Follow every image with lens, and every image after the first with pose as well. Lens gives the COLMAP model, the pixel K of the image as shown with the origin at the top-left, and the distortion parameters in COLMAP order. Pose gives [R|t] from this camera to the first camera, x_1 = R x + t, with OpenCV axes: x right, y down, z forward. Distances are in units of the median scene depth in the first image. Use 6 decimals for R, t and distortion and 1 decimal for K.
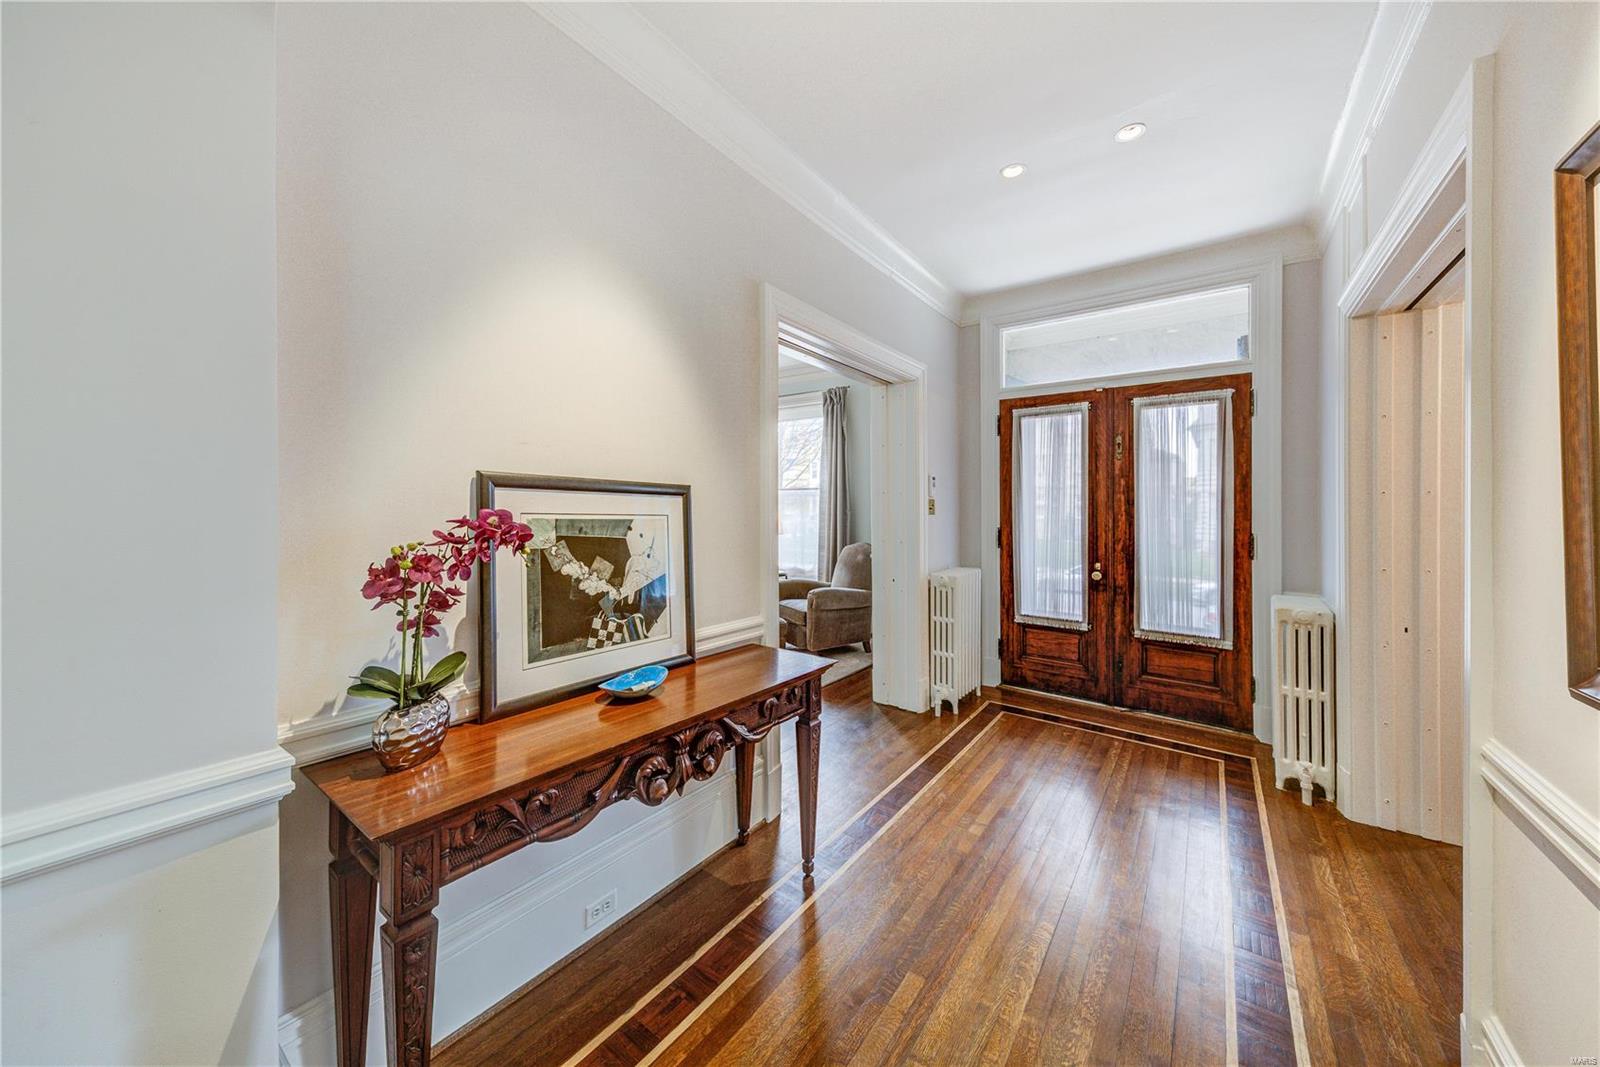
lens RADIAL K [[570.1, 0, 777.2], [0, 570.1, 503.0], [0, 0, 1]] dist [-0.001430, -0.000398]
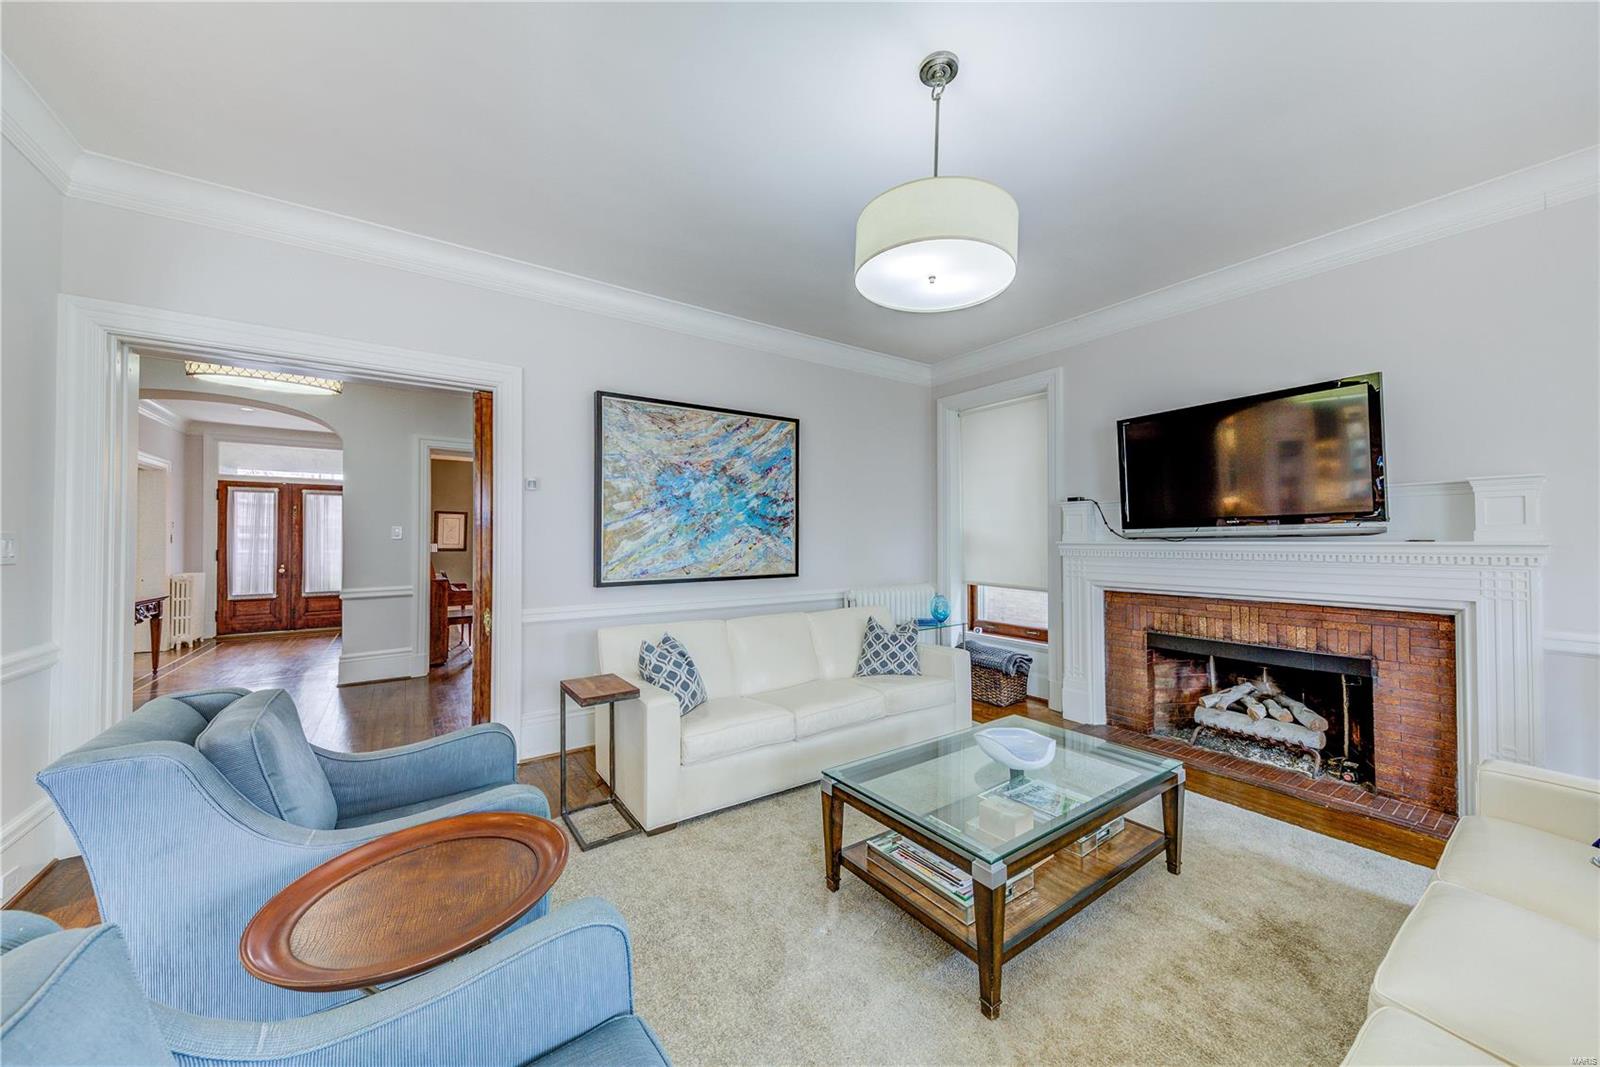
lens RADIAL K [[555.0, 0, 805.2], [0, 555.0, 535.3], [0, 0, 1]] dist [0.014342, -0.000038]
pose [[0.300740, -0.000541, 0.953706, -0.838535], [-0.016072, 0.999855, 0.005636, -0.047740], [-0.953571, -0.017022, 0.300688, -1.468256]]
